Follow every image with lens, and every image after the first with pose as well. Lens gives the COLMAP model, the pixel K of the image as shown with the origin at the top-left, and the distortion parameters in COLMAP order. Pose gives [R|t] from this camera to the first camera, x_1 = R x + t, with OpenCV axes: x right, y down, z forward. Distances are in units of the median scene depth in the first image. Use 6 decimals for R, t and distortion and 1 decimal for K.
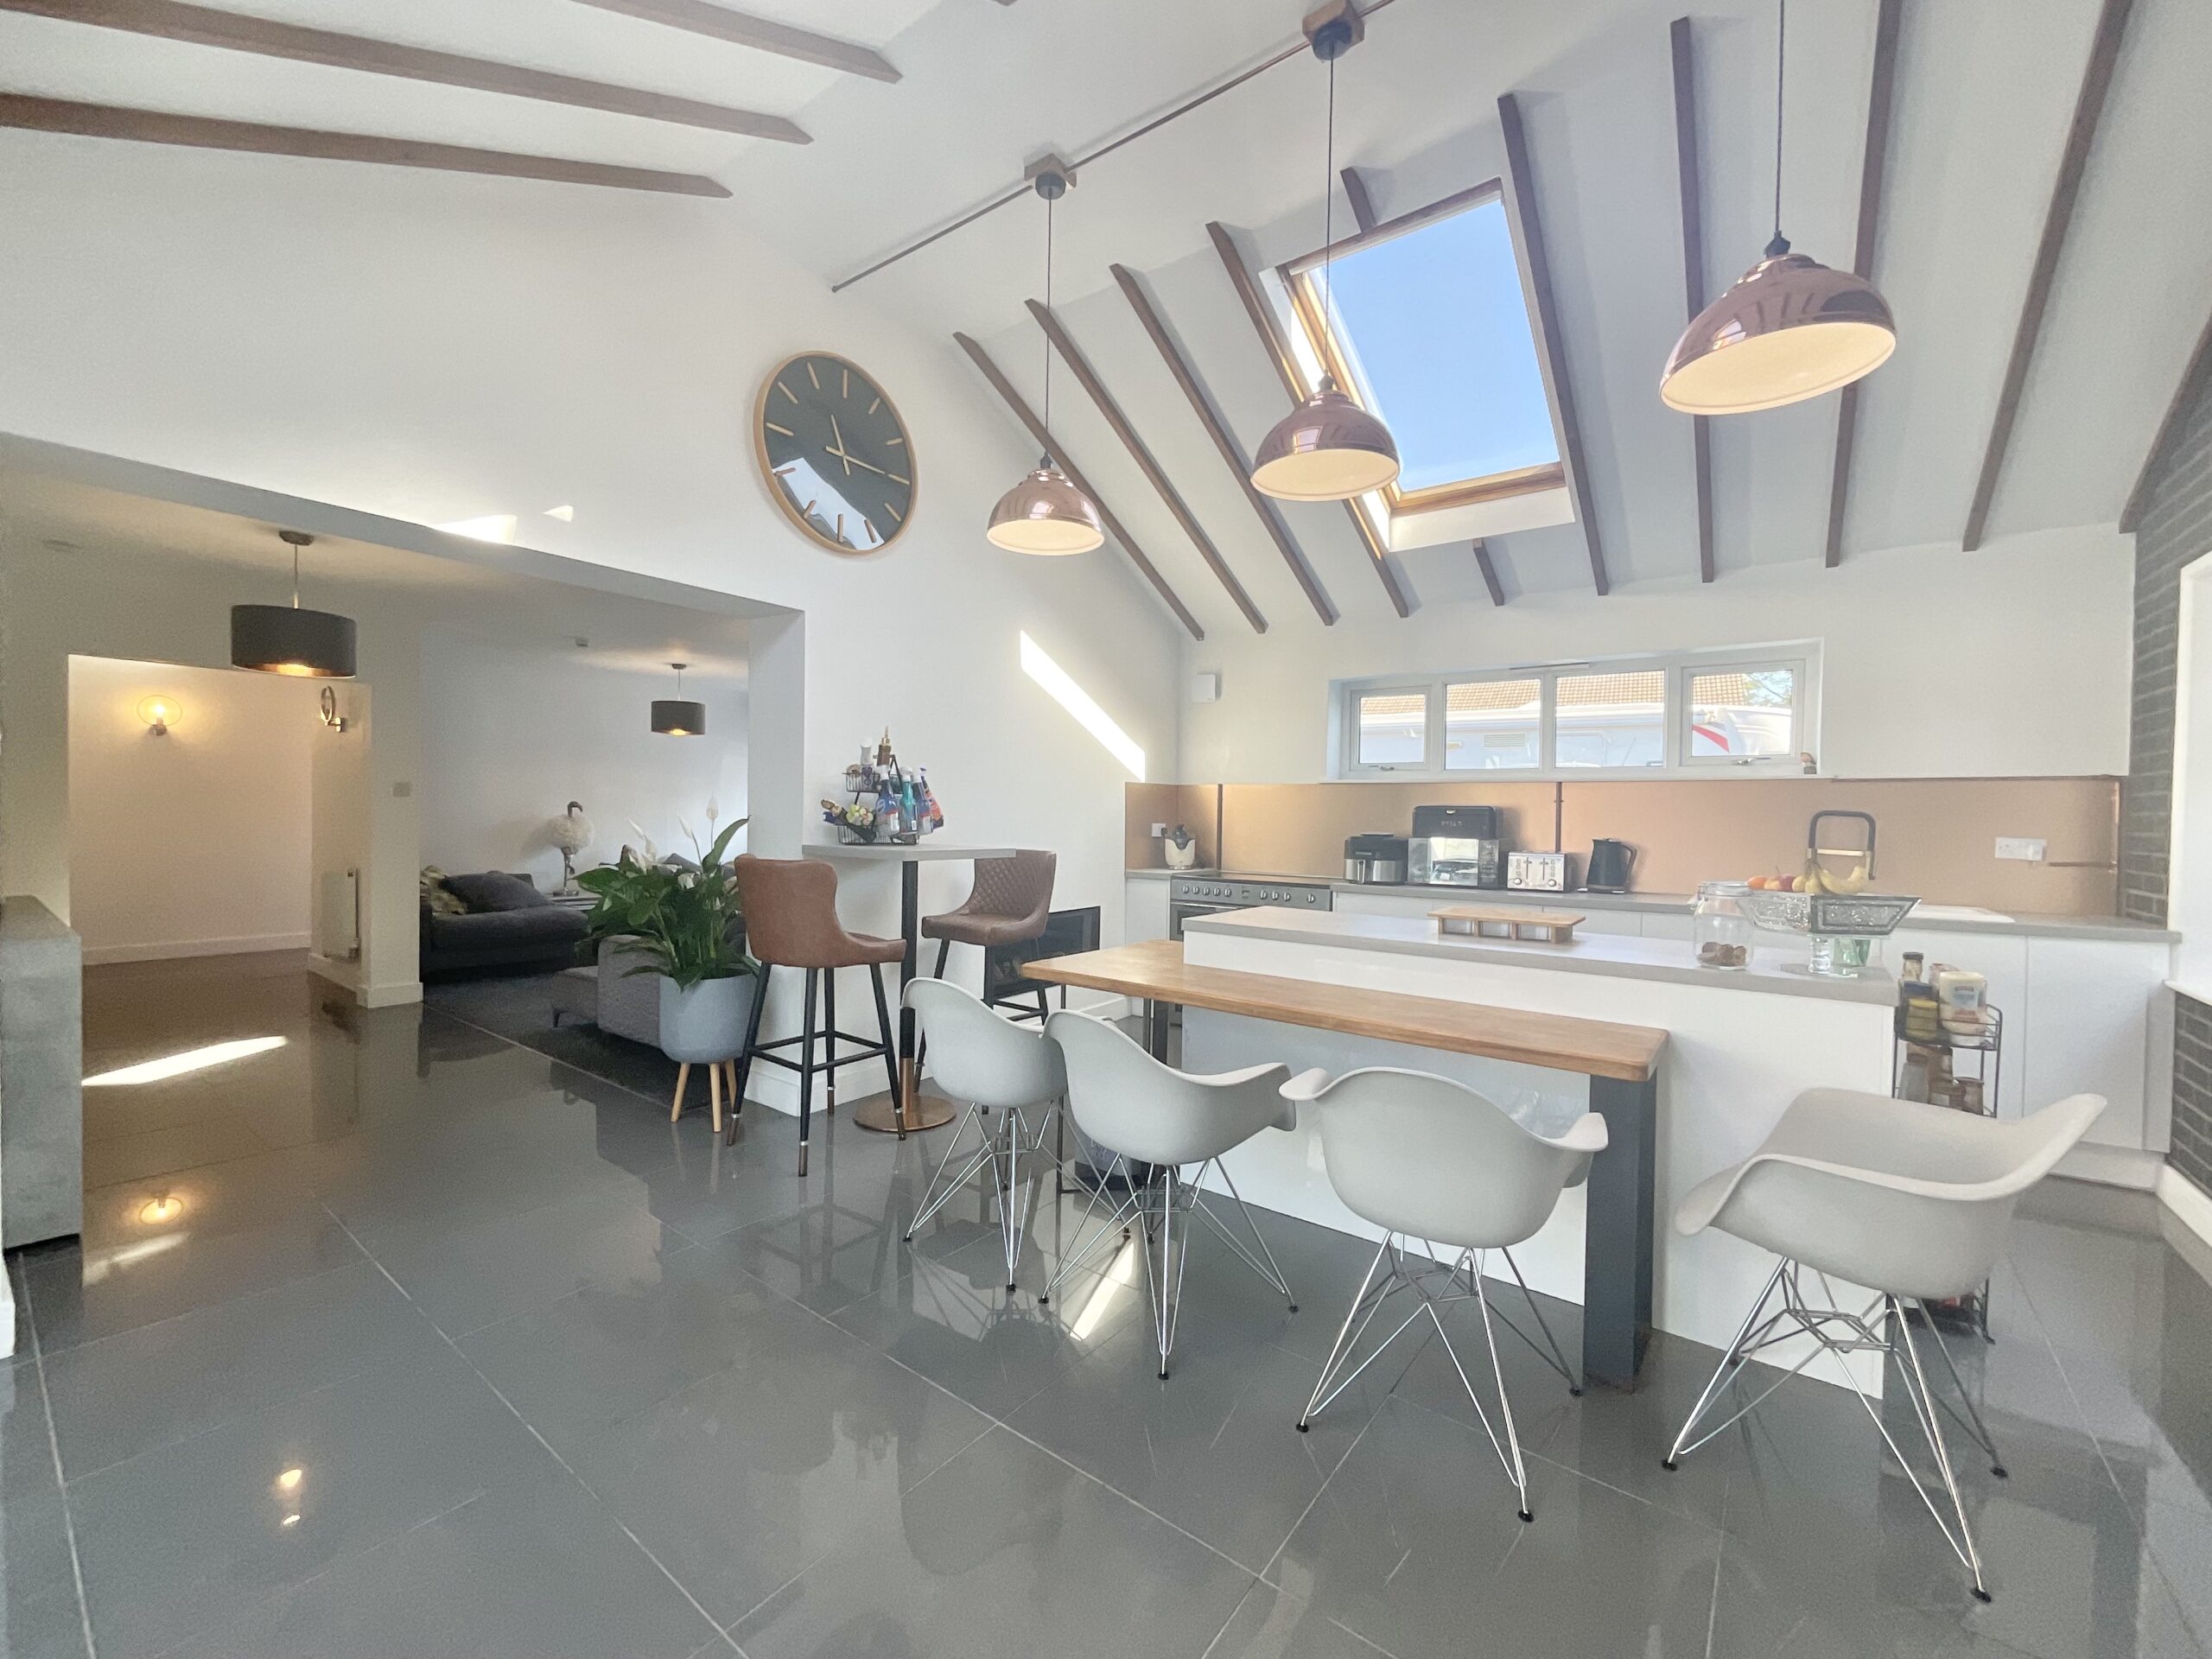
lens RADIAL K [[900.8, 0, 1110.6], [0, 900.8, 824.1], [0, 0, 1]] dist [-0.001649, 0.001458]
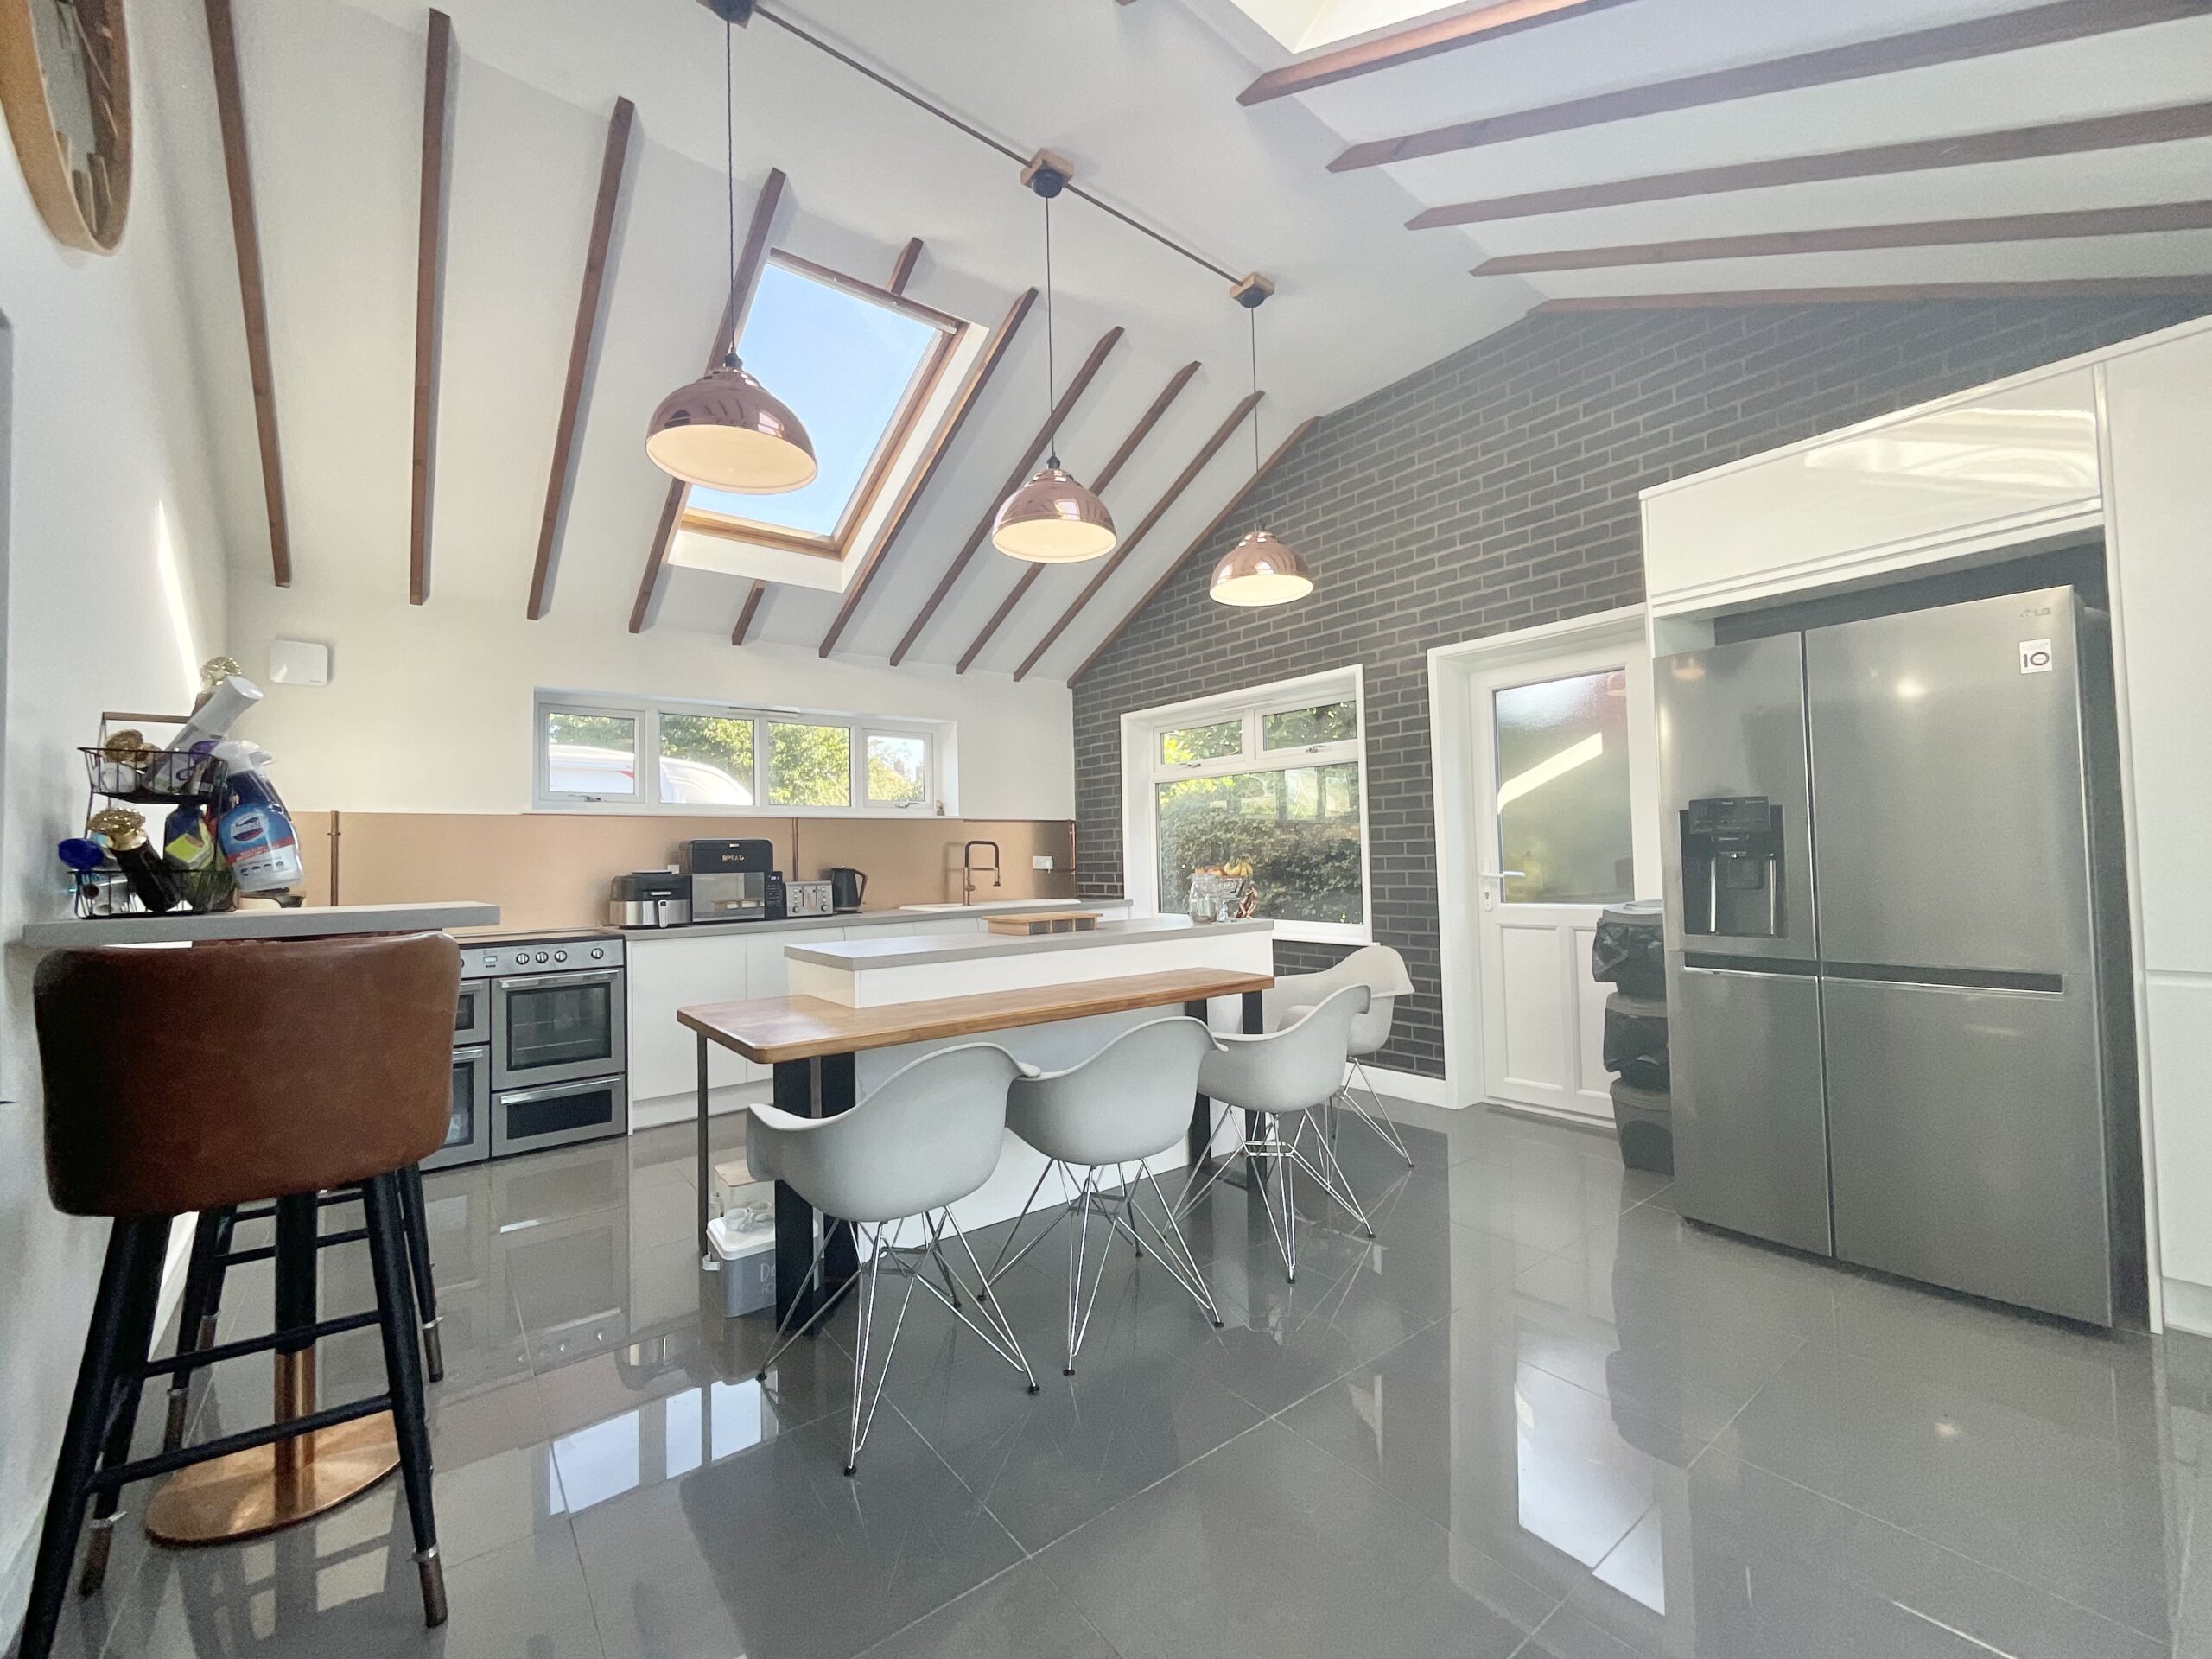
lens RADIAL K [[900.8, 0, 1107.9], [0, 900.8, 839.5], [0, 0, 1]] dist [-0.001649, 0.001458]
pose [[0.249610, 0.002084, 0.968344, -0.539913], [0.037226, 0.999238, -0.011746, 0.007736], [-0.967631, 0.038980, 0.249343, 0.403418]]
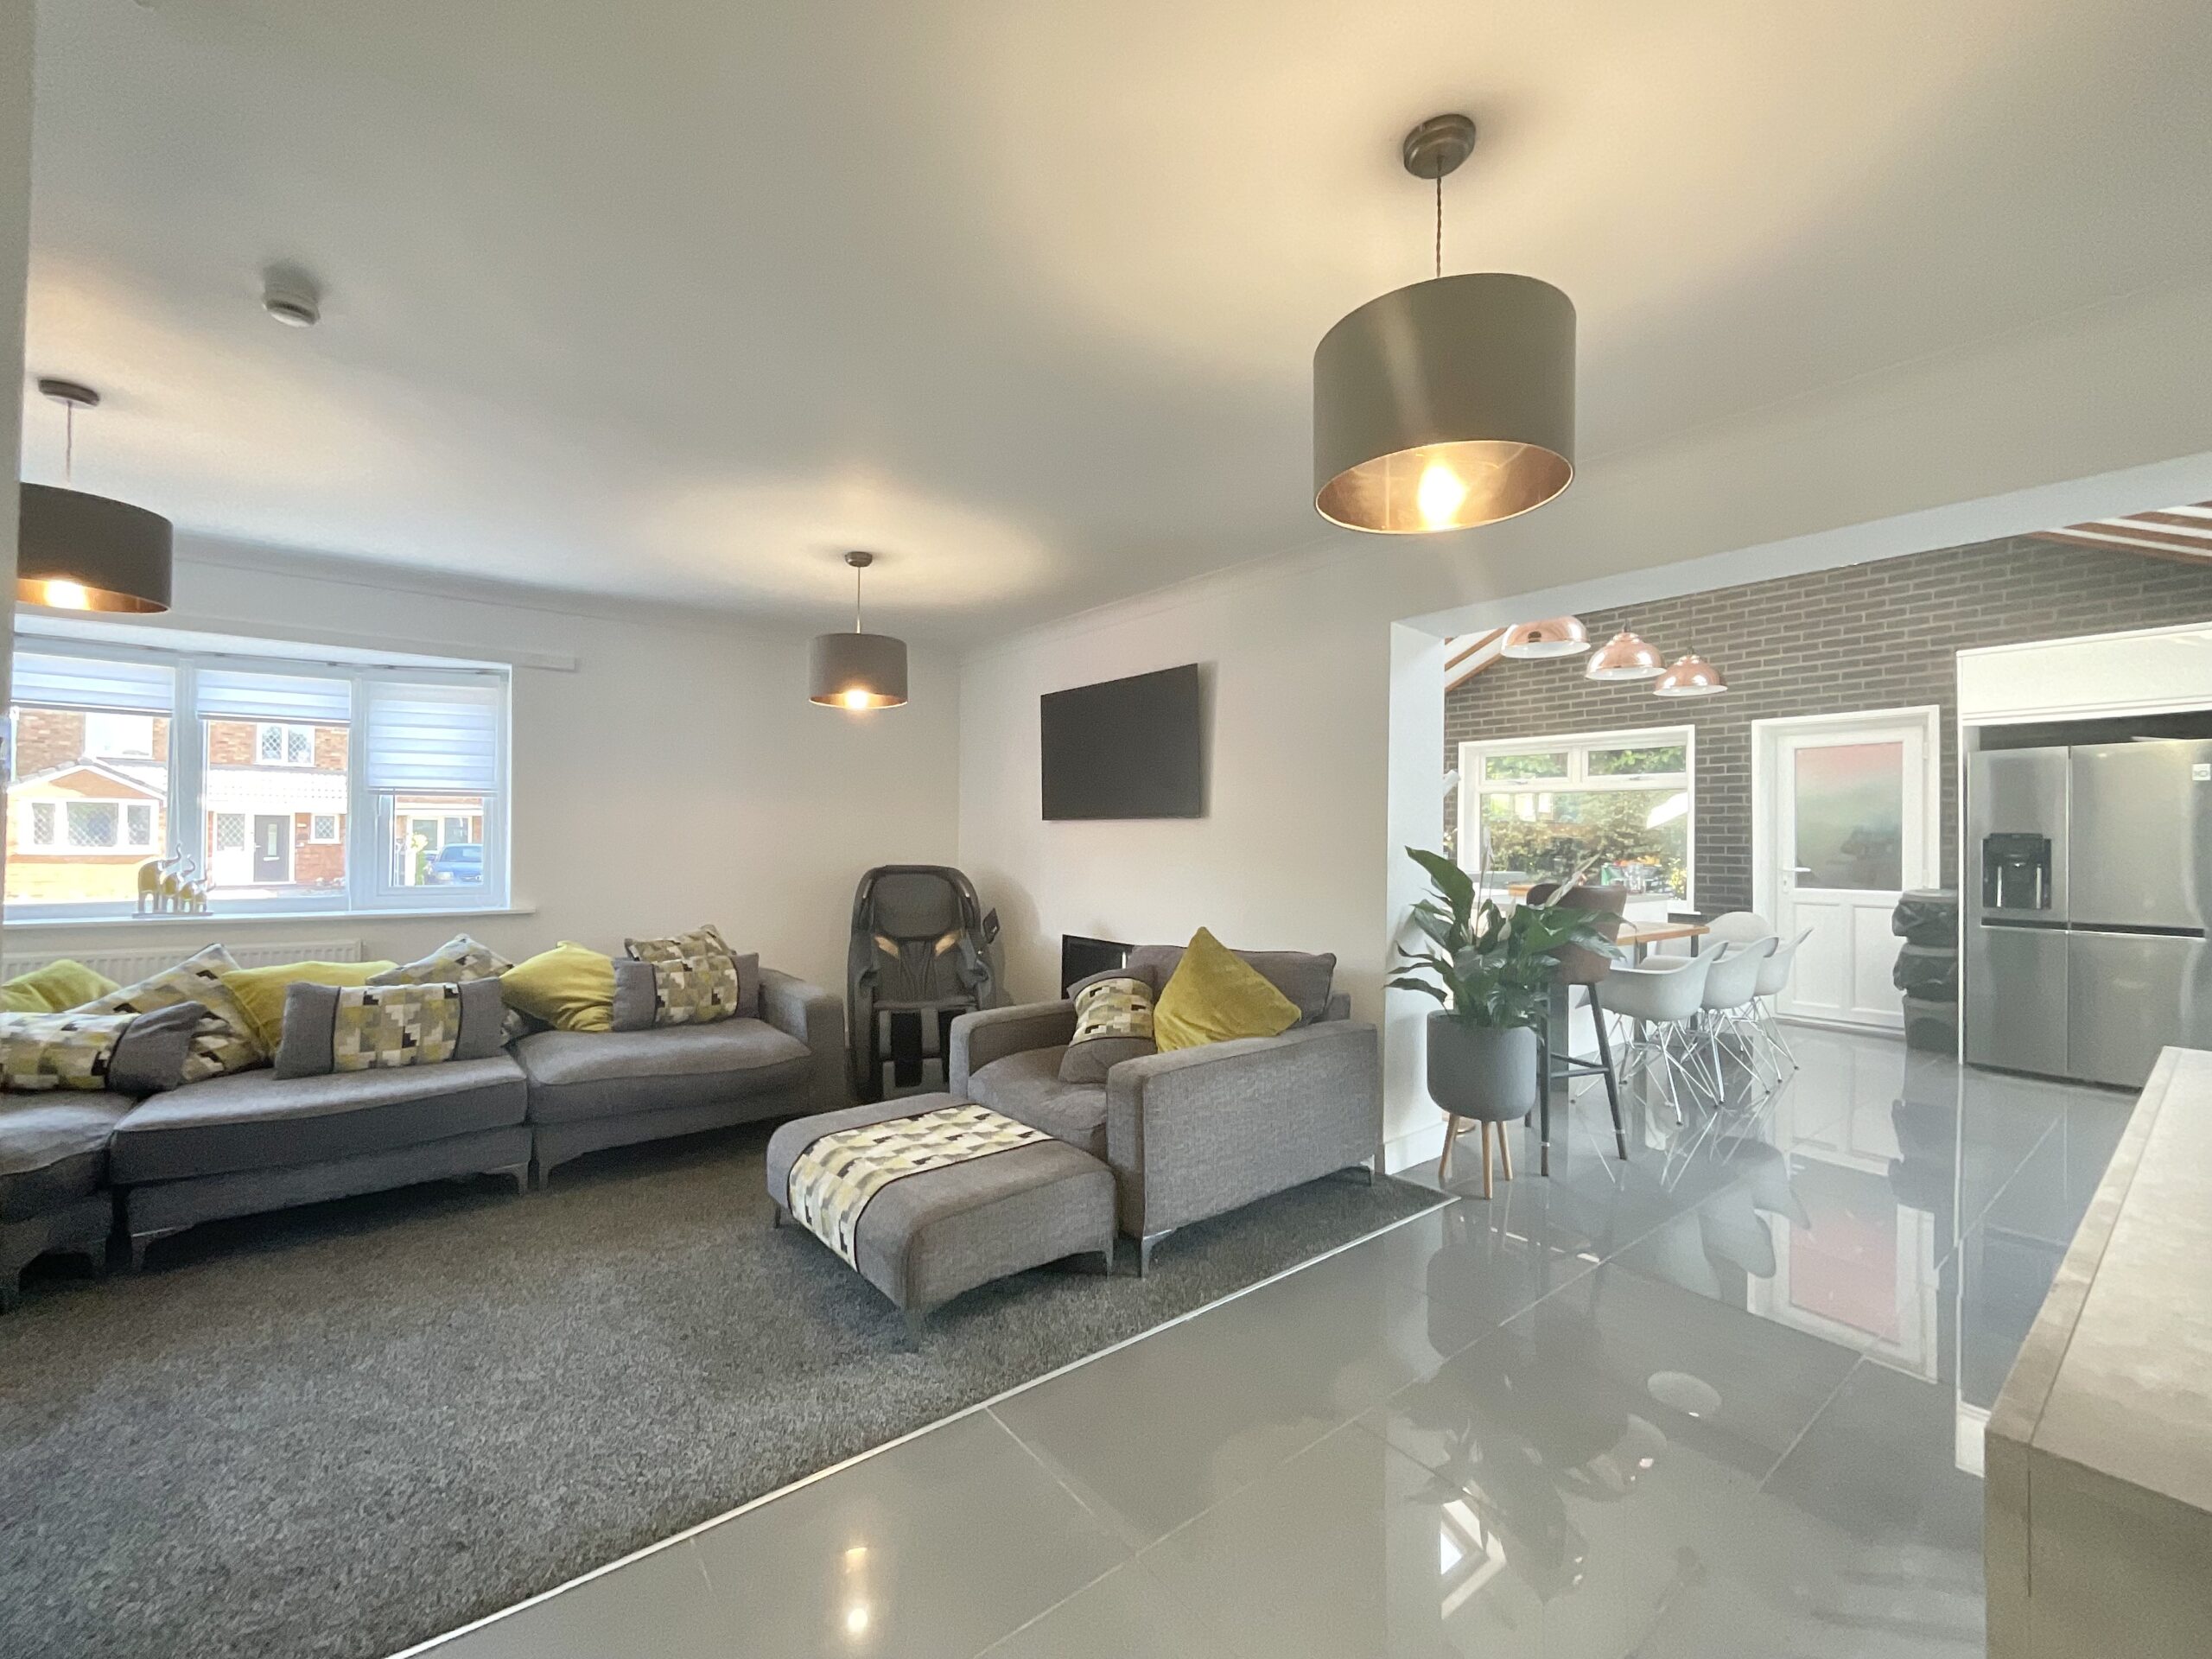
lens RADIAL K [[900.8, 0, 1118.1], [0, 900.8, 838.9], [0, 0, 1]] dist [-0.001649, 0.001458]
pose [[0.210063, -0.011897, 0.977615, -1.225943], [0.004121, 0.999928, 0.011283, -0.024157], [-0.977679, 0.001658, 0.210097, 1.057301]]
